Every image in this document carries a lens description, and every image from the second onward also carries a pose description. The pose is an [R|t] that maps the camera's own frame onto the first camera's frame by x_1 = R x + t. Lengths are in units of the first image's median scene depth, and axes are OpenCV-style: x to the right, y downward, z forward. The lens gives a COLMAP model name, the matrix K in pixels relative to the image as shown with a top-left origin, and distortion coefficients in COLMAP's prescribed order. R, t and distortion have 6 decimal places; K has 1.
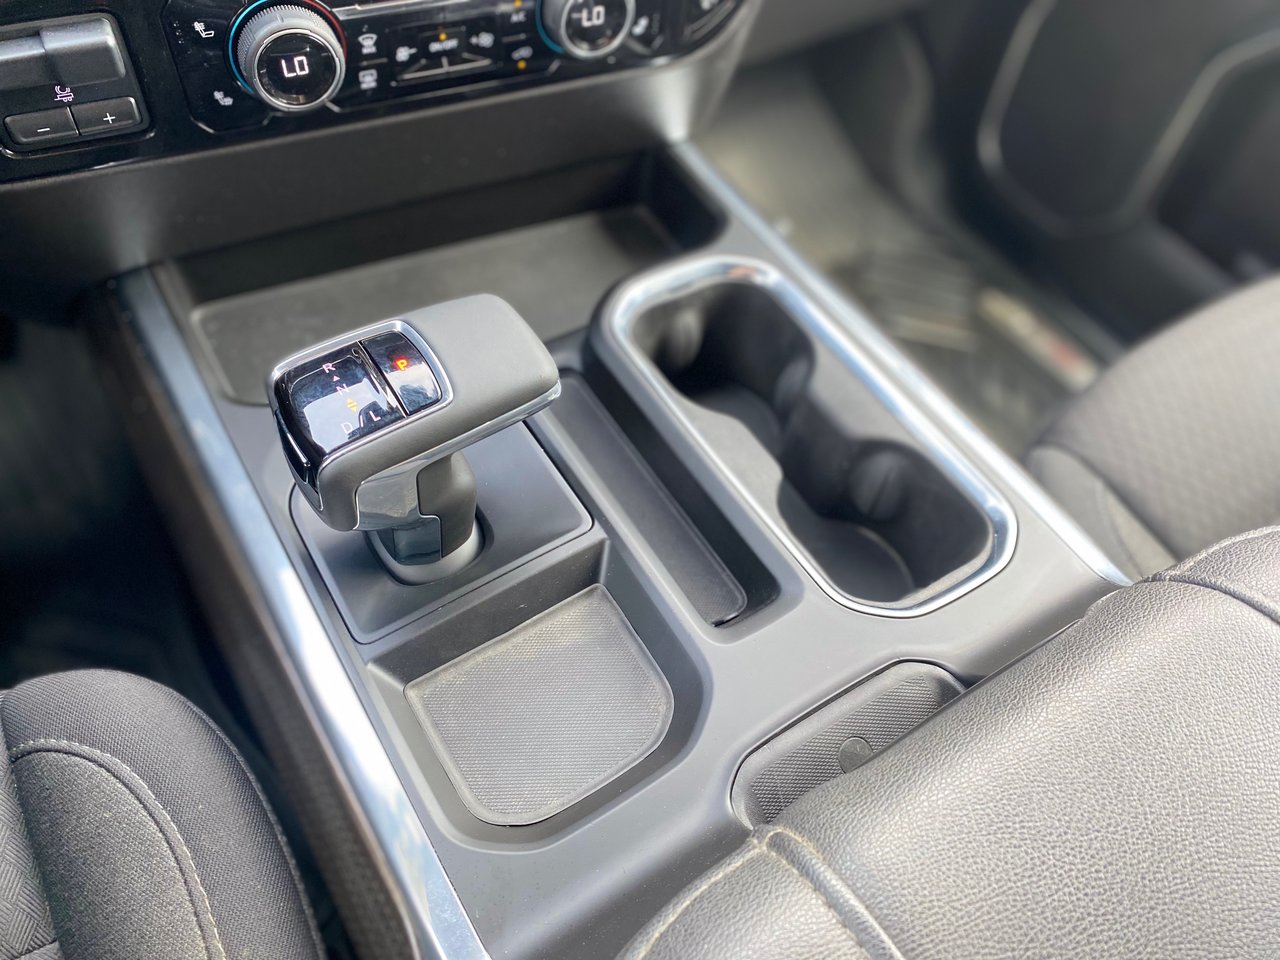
lens RADIAL K [[1003.6, 0, 633.0], [0, 1003.6, 475.1], [0, 0, 1]] dist [0.062144, -0.065312]
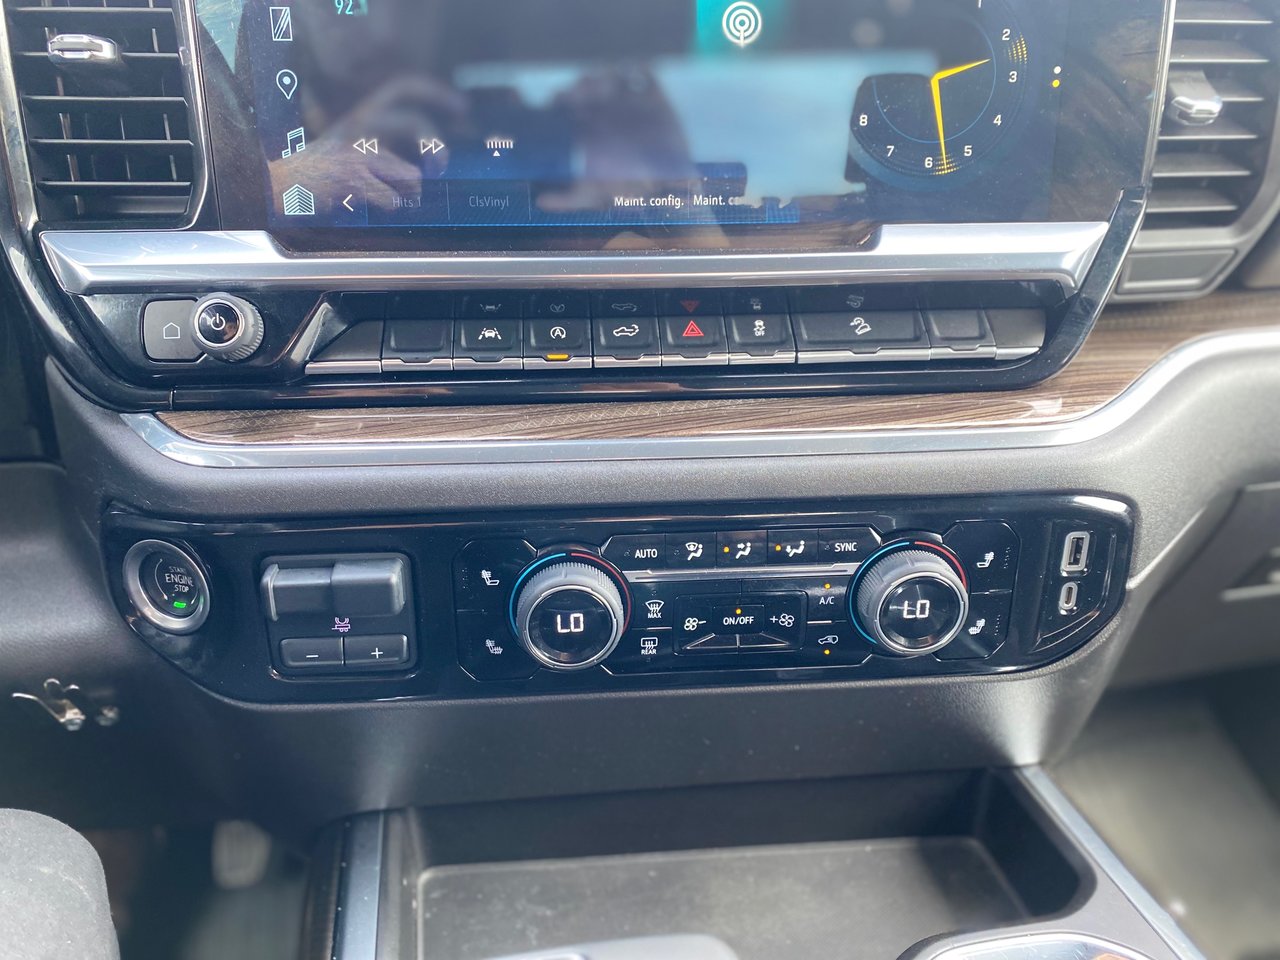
lens RADIAL K [[981.0, 0, 640.0], [0, 981.0, 480.0], [0, 0, 1]] dist [0.090722, -0.120557]
pose [[0.934294, 0.056436, -0.352008, 0.032416], [-0.235189, 0.839617, -0.489622, -0.086797], [0.267920, 0.540239, 0.797722, 0.228624]]
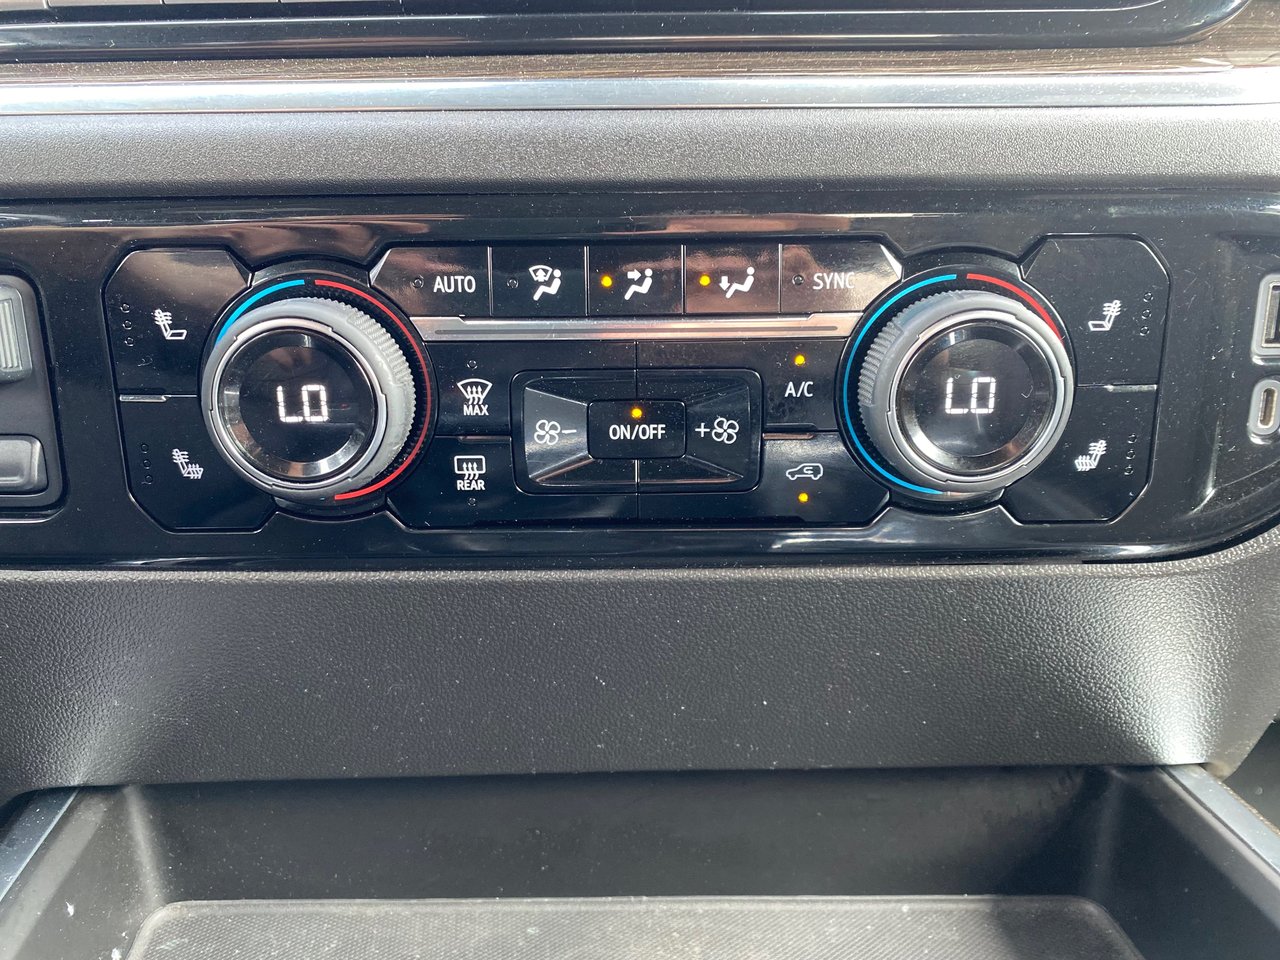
lens RADIAL K [[965.9, 0, 647.8], [0, 965.9, 474.6], [0, 0, 1]] dist [0.053387, -0.086323]
pose [[0.899407, 0.031818, -0.435953, 0.021022], [-0.297076, 0.776101, -0.556248, -0.160481], [0.320645, 0.629805, 0.707483, 0.723535]]
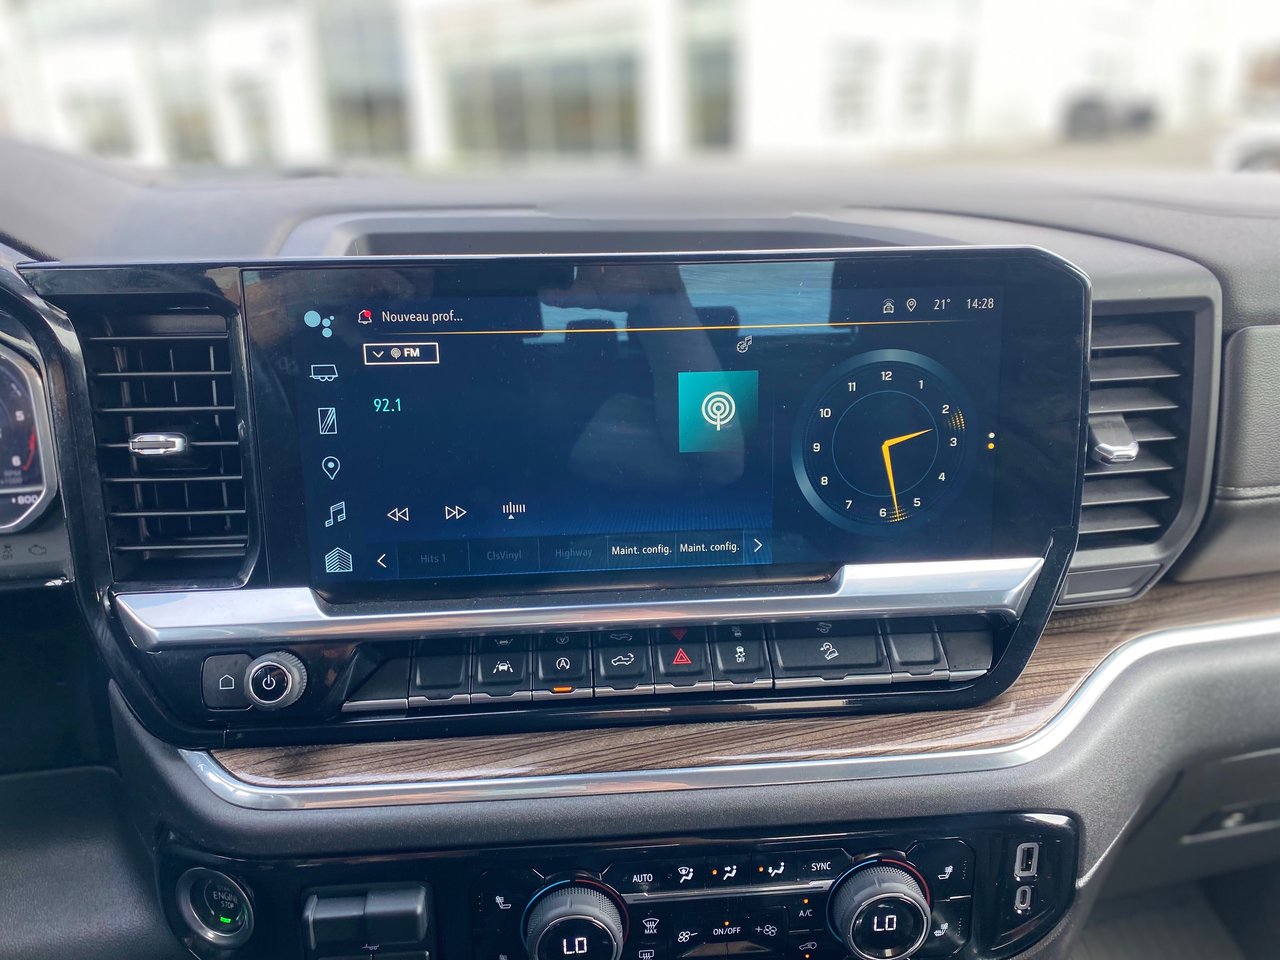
lens RADIAL K [[1003.6, 0, 633.0], [0, 1003.6, 475.1], [0, 0, 1]] dist [0.062144, -0.065312]
pose [[0.933910, 0.018559, -0.357026, 0.076864], [-0.227609, 0.800975, -0.553744, -0.222596], [0.275692, 0.598410, 0.752263, -0.038357]]
